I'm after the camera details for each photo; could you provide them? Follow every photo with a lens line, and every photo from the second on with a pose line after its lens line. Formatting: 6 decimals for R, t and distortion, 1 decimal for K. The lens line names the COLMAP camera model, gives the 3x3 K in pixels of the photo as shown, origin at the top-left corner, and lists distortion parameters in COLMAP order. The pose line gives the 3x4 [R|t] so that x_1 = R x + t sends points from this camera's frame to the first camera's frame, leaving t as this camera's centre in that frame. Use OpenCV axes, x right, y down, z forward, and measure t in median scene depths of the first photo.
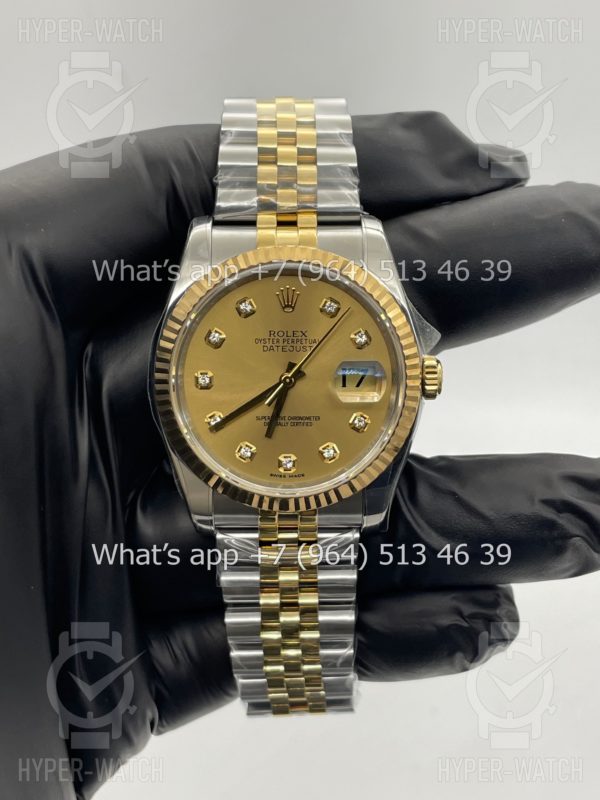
lens RADIAL K [[1253.4, 0, 300.9], [0, 1253.4, 400.7], [0, 0, 1]] dist [0.120587, 0.000000]
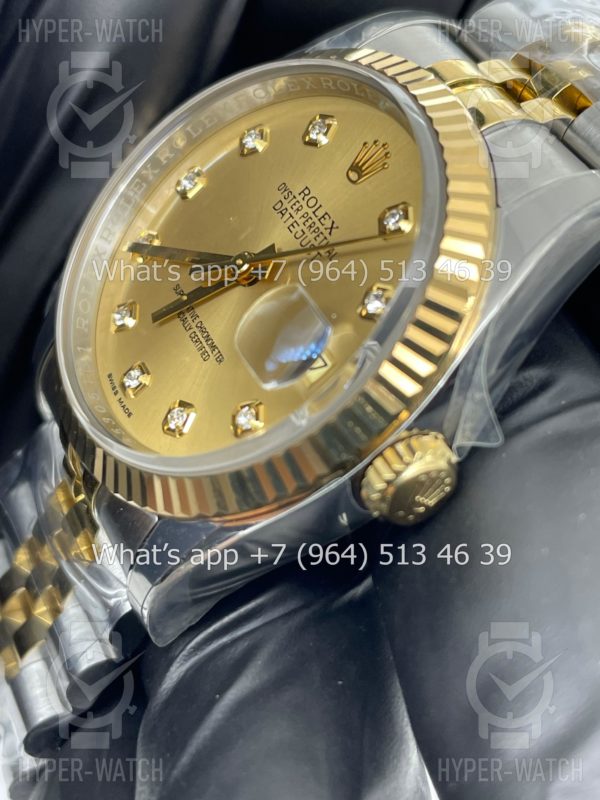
lens RADIAL K [[1253.4, 0, 301.8], [0, 1253.4, 401.5], [0, 0, 1]] dist [0.120587, 0.000000]
pose [[0.420468, 0.644117, -0.638999, 0.358380], [-0.774666, 0.621502, 0.116740, -0.059147], [0.472334, 0.445925, 0.760297, 0.641180]]
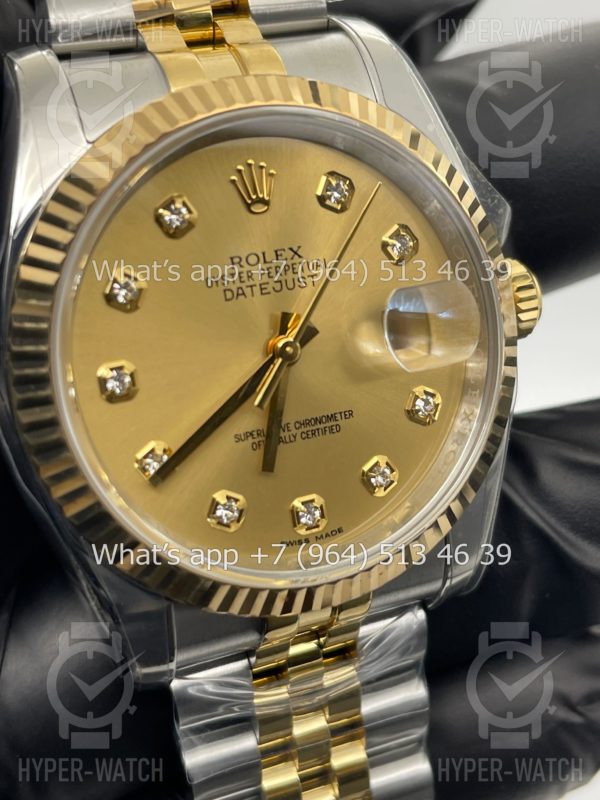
lens RADIAL K [[1253.4, 0, 293.3], [0, 1253.4, 405.4], [0, 0, 1]] dist [0.120587, 0.000000]
pose [[0.926398, -0.195497, 0.321818, -0.169639], [0.193902, 0.980310, 0.037342, -0.012595], [-0.322782, 0.027808, 0.946065, 0.527444]]
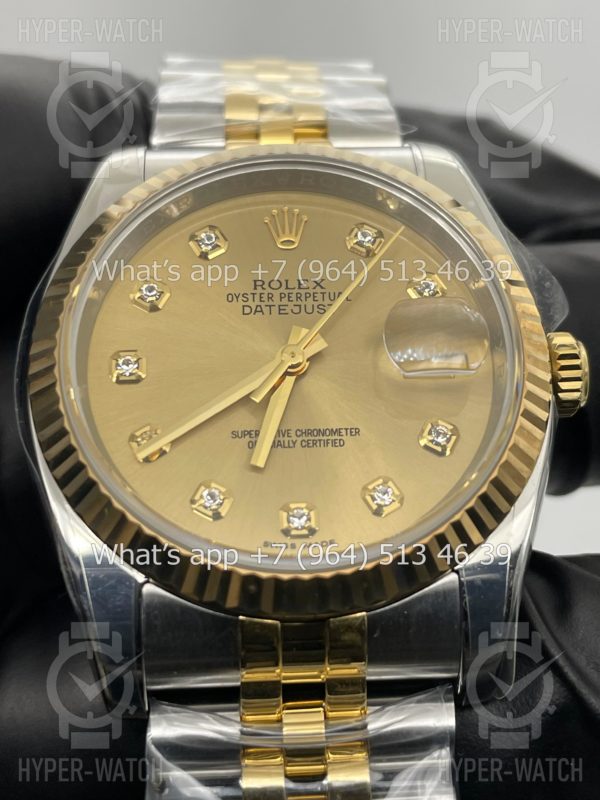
lens RADIAL K [[1253.4, 0, 302.8], [0, 1253.4, 400.3], [0, 0, 1]] dist [0.120587, 0.000000]
pose [[0.998658, -0.030384, 0.041932, -0.027923], [0.046852, 0.875045, -0.481769, 0.242566], [-0.022054, 0.483087, 0.875295, 0.557086]]
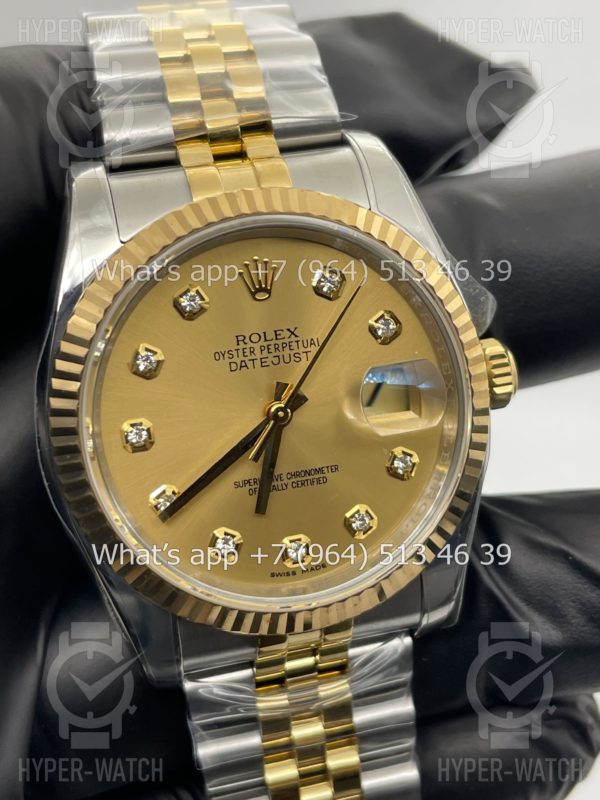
lens RADIAL K [[1253.4, 0, 315.1], [0, 1253.4, 395.6], [0, 0, 1]] dist [0.120587, 0.000000]
pose [[0.970960, -0.151328, 0.185303, -0.101932], [0.153598, 0.988131, 0.002125, -0.023146], [-0.183426, 0.026399, 0.982679, 0.409108]]
